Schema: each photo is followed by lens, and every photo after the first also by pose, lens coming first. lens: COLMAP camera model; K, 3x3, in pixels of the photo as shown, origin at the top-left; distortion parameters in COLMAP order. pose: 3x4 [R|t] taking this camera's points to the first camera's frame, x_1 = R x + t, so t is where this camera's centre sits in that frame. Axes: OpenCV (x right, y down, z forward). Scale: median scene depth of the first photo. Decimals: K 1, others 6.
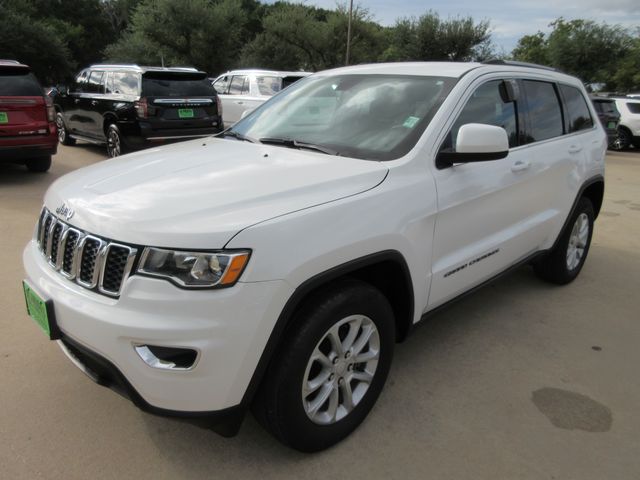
lens RADIAL K [[472.6, 0, 320.0], [0, 472.6, 240.0], [0, 0, 1]] dist [0.000191, -0.001230]
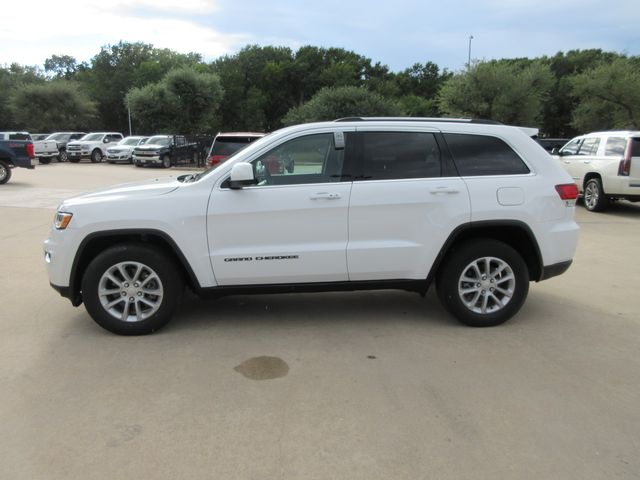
lens RADIAL K [[472.6, 0, 320.0], [0, 472.6, 240.0], [0, 0, 1]] dist [0.000191, -0.001230]
pose [[0.786200, 0.093882, -0.610800, 0.579350], [-0.169988, 0.983118, -0.067694, 0.025620], [0.594133, 0.157049, 0.788886, -0.008444]]
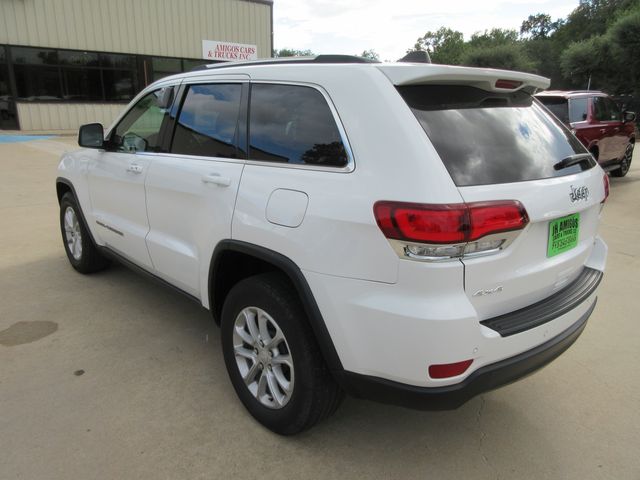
lens RADIAL K [[472.6, 0, 320.0], [0, 472.6, 240.0], [0, 0, 1]] dist [0.000191, -0.001230]
pose [[0.012479, 0.248552, -0.968538, 0.707341], [-0.318109, 0.919277, 0.231811, -0.181771], [0.947972, 0.305208, 0.090538, 0.637110]]
